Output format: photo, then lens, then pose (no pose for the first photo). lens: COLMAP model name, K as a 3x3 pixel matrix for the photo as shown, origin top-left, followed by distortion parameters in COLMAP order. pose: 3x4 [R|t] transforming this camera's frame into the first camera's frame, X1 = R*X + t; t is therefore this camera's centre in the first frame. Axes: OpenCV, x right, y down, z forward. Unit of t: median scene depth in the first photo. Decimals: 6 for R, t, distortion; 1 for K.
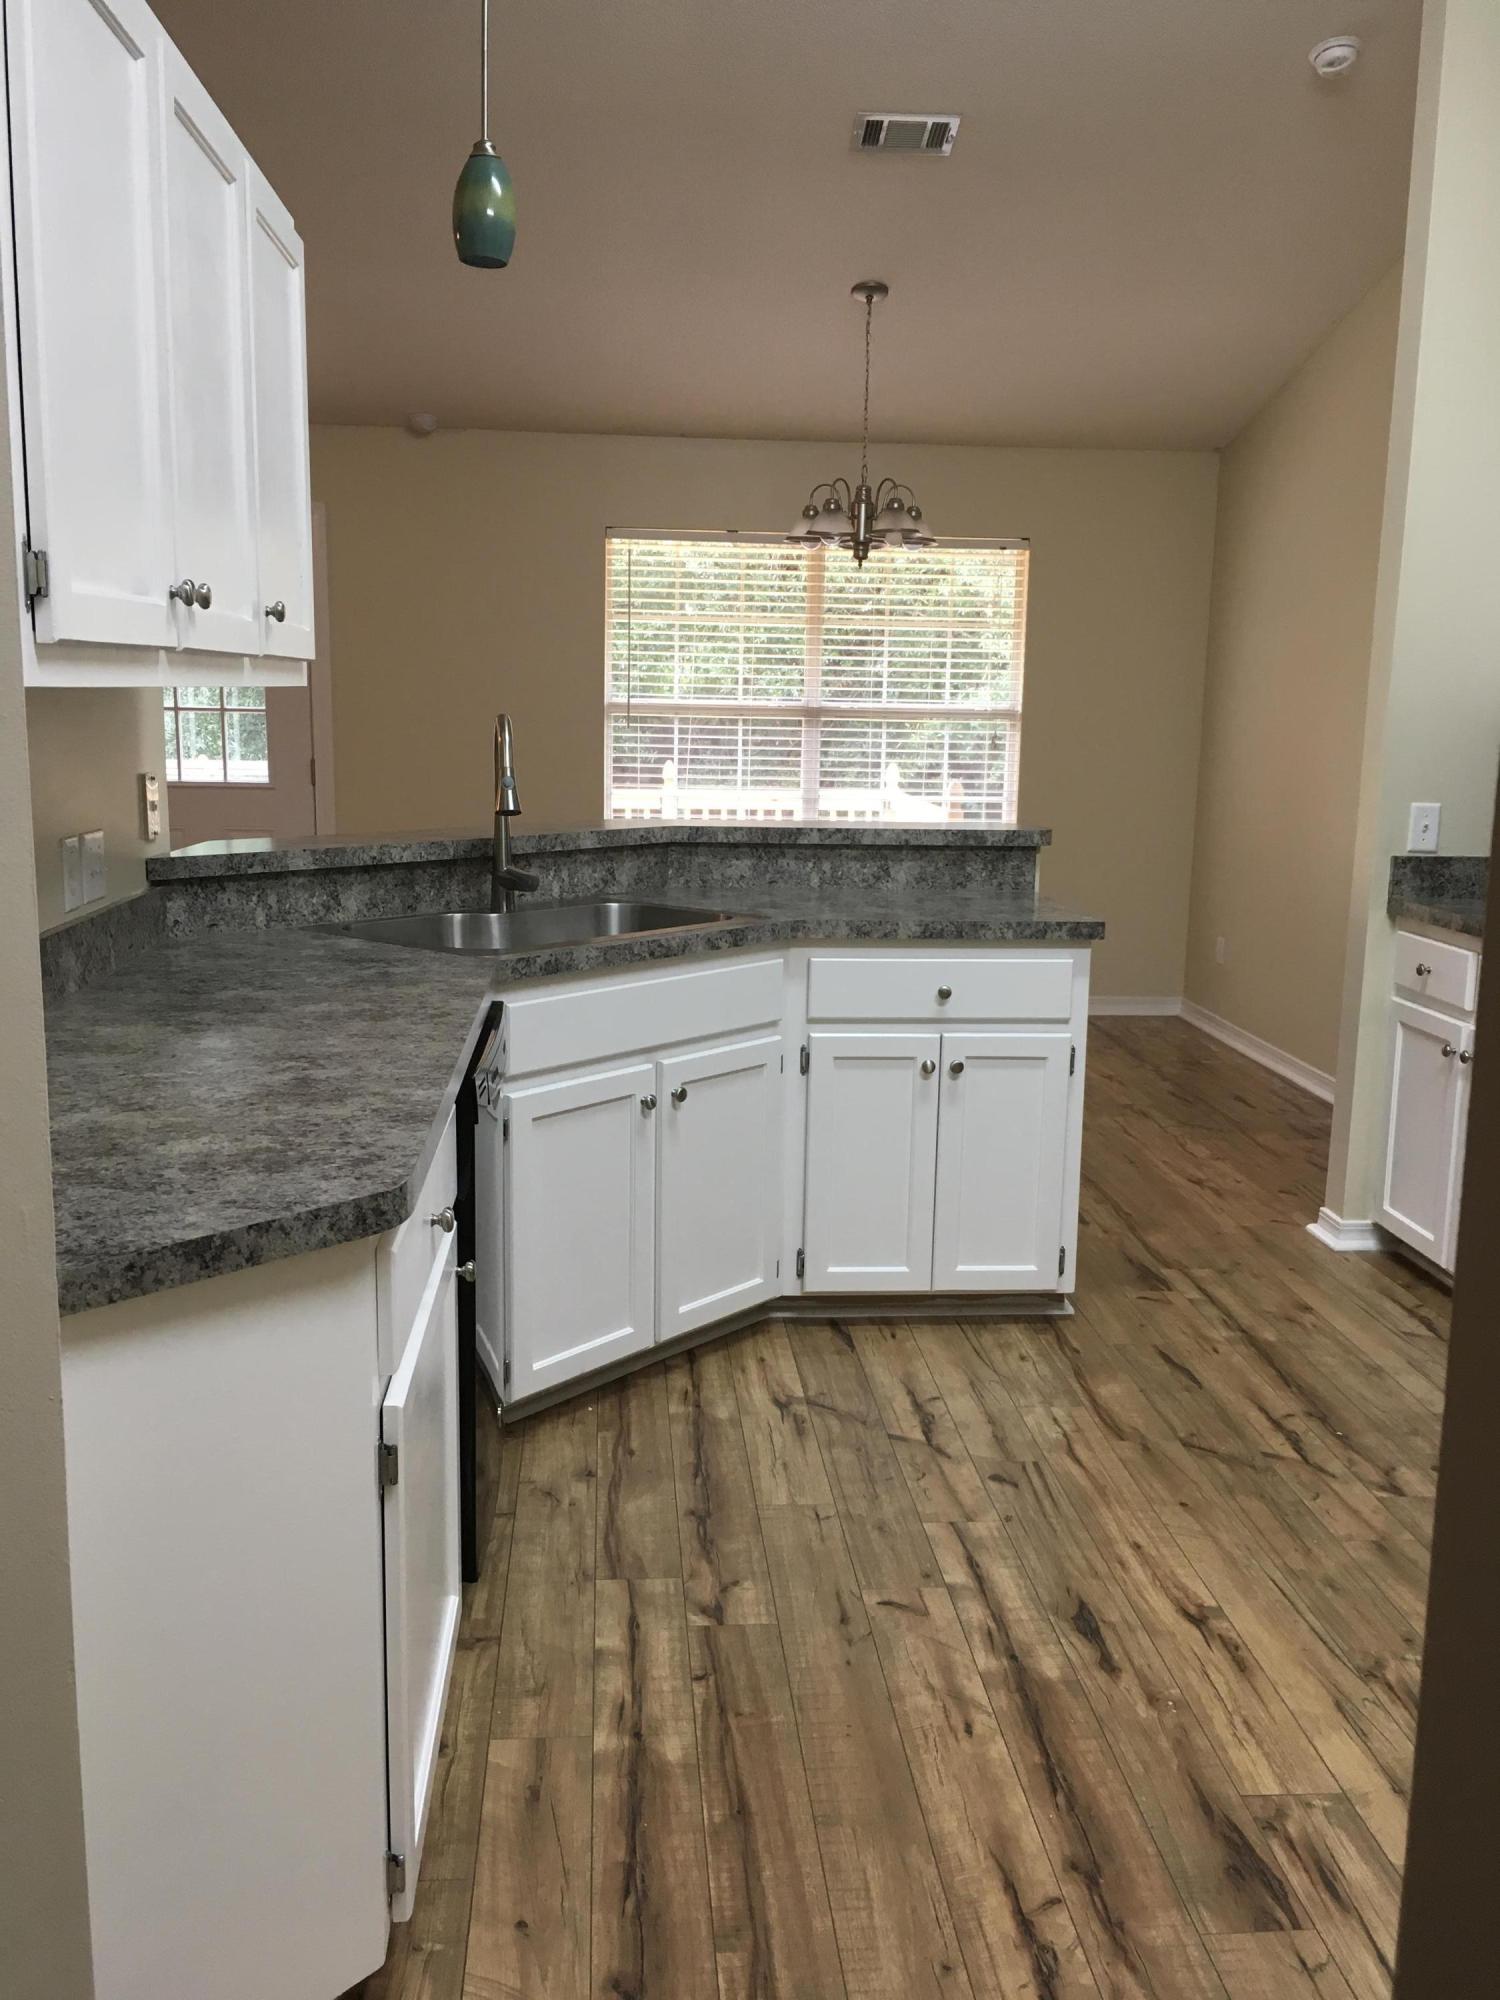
lens RADIAL K [[1713.2, 0, 753.2], [0, 1713.2, 999.8], [0, 0, 1]] dist [0.082037, -0.114926]
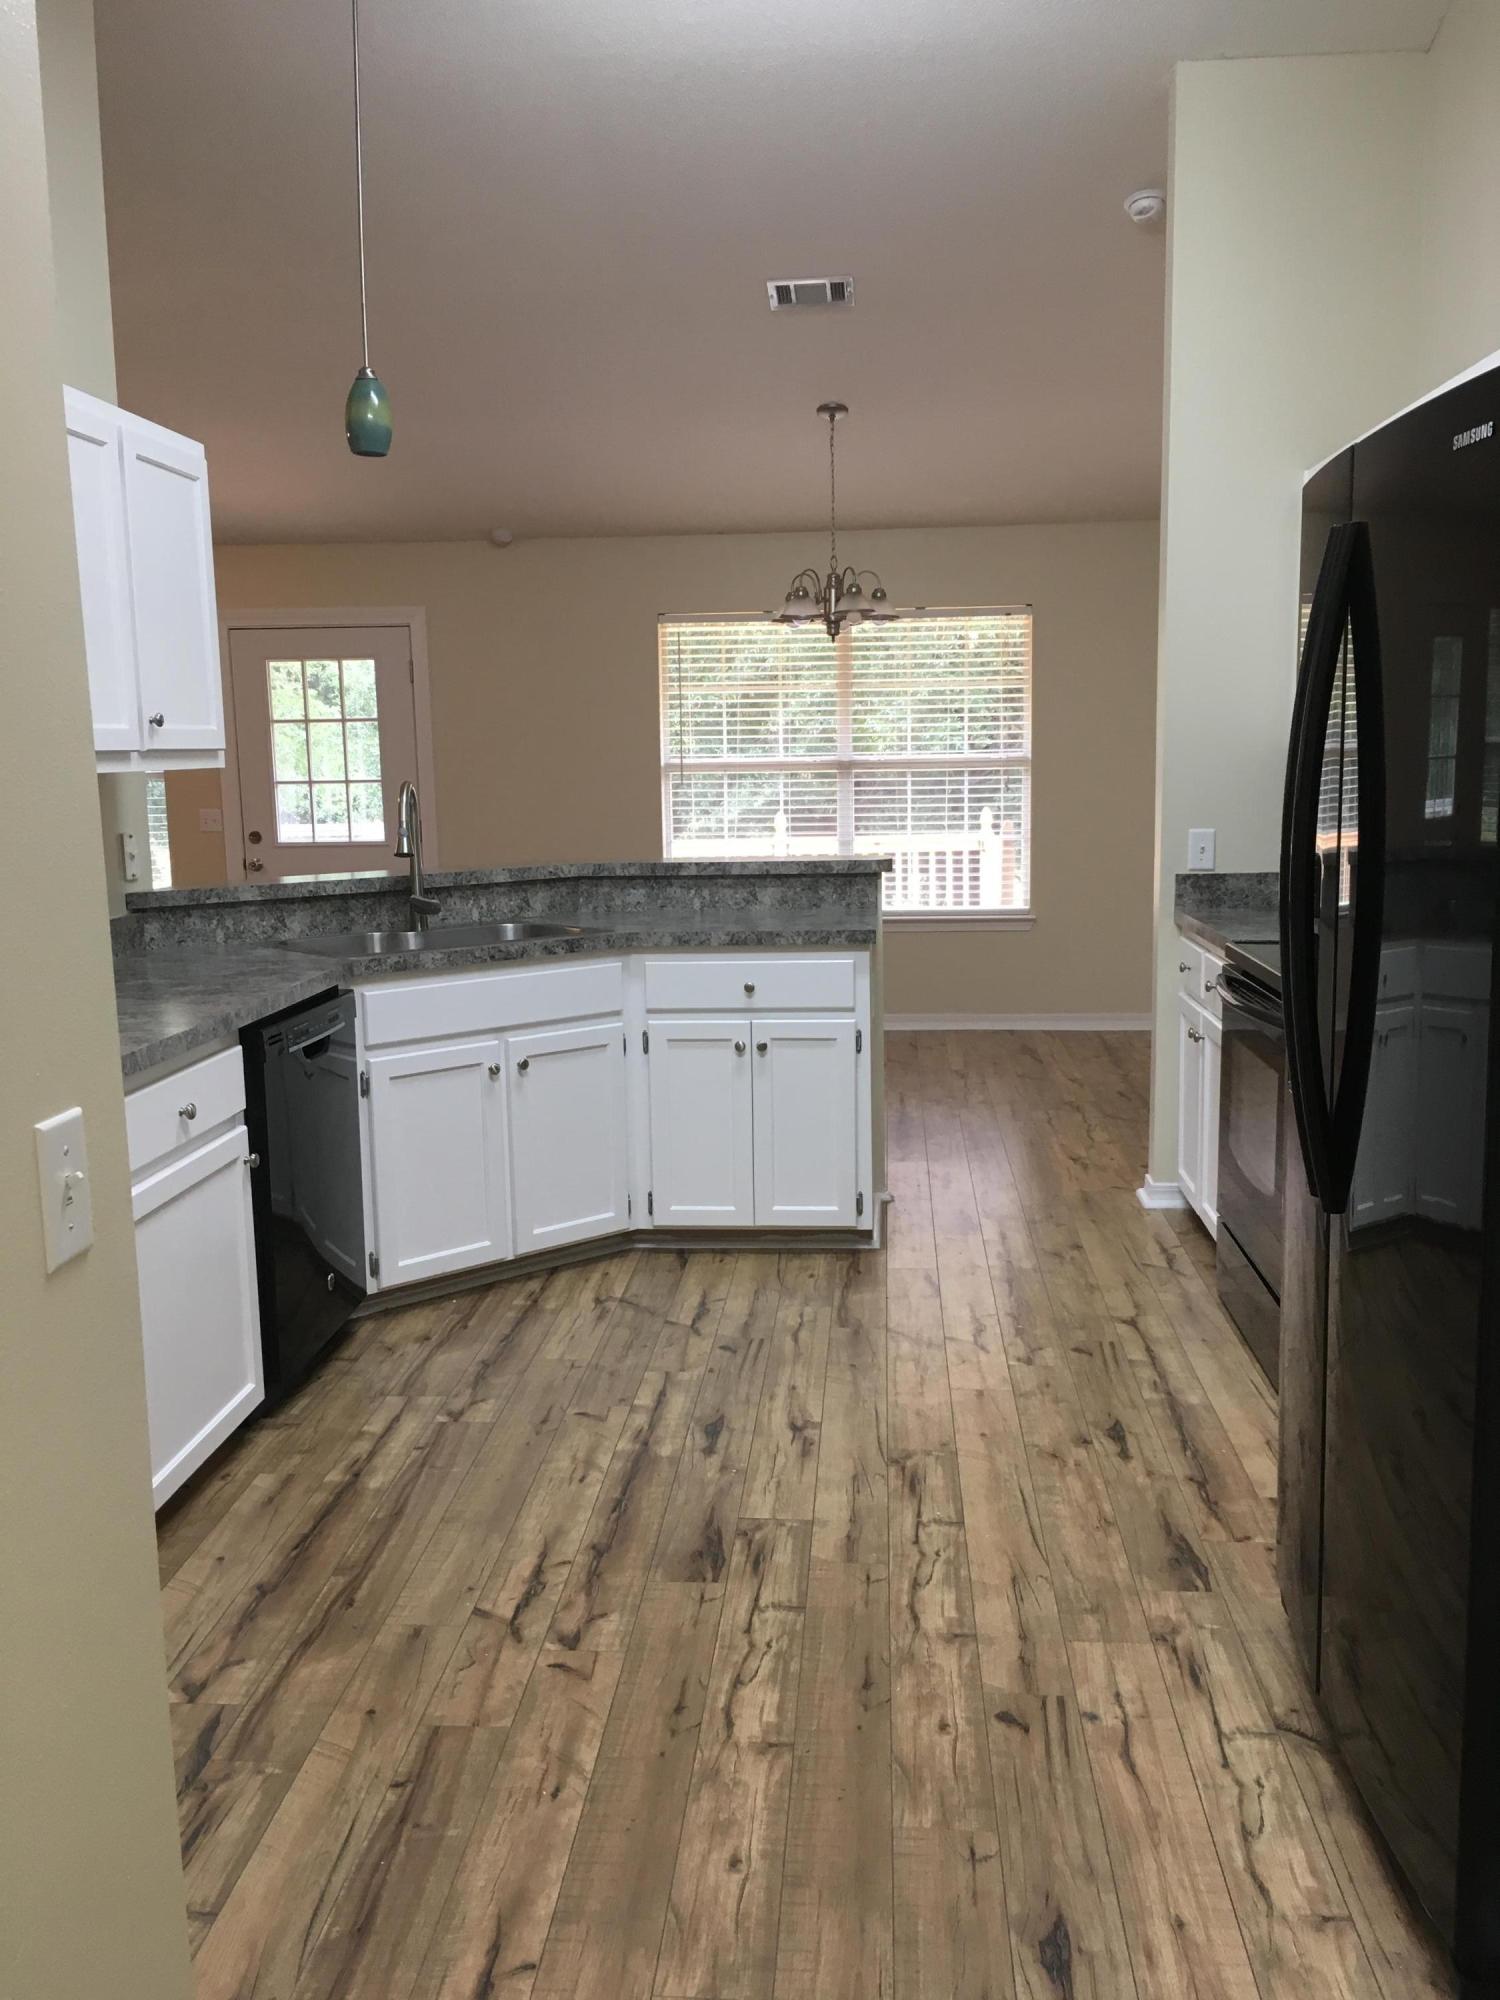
lens RADIAL K [[1713.2, 0, 751.5], [0, 1713.2, 1000.9], [0, 0, 1]] dist [0.082037, -0.114926]
pose [[0.986630, -0.013127, -0.162448, 0.337348], [0.008389, 0.999520, -0.029823, 0.046113], [0.162761, 0.028061, 0.986266, -0.267573]]
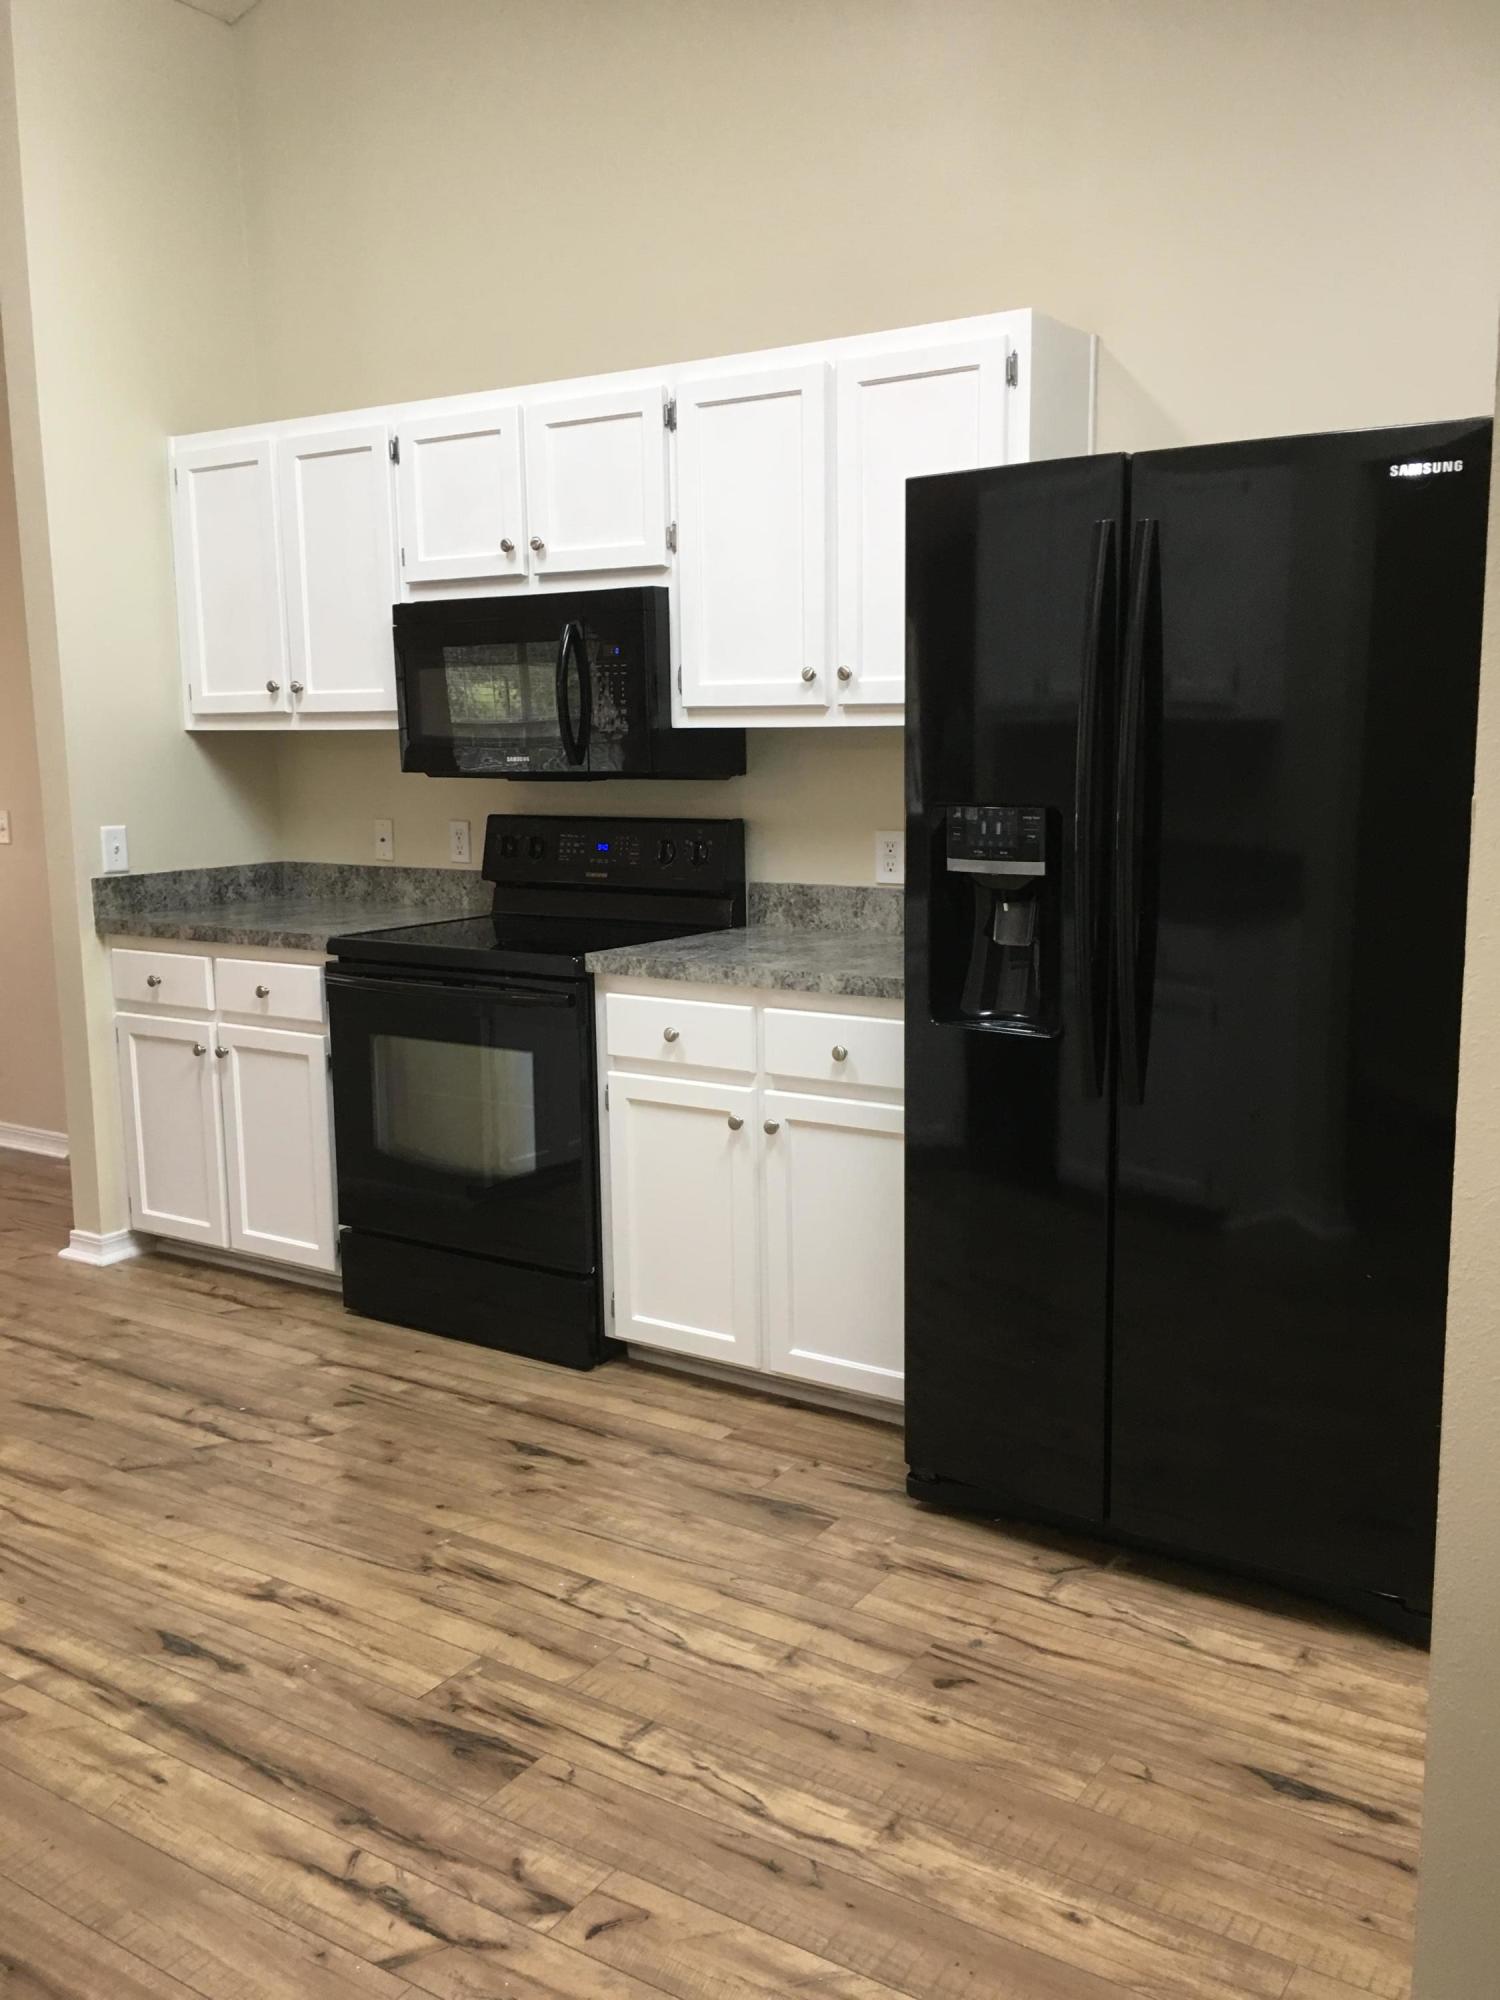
lens RADIAL K [[1713.2, 0, 750.0], [0, 1713.2, 988.0], [0, 0, 1]] dist [0.082037, -0.114926]
pose [[0.619739, -0.147516, 0.770819, -0.243735], [0.165048, 0.984709, 0.055750, -0.013744], [-0.767256, 0.092672, 0.634610, 0.051714]]
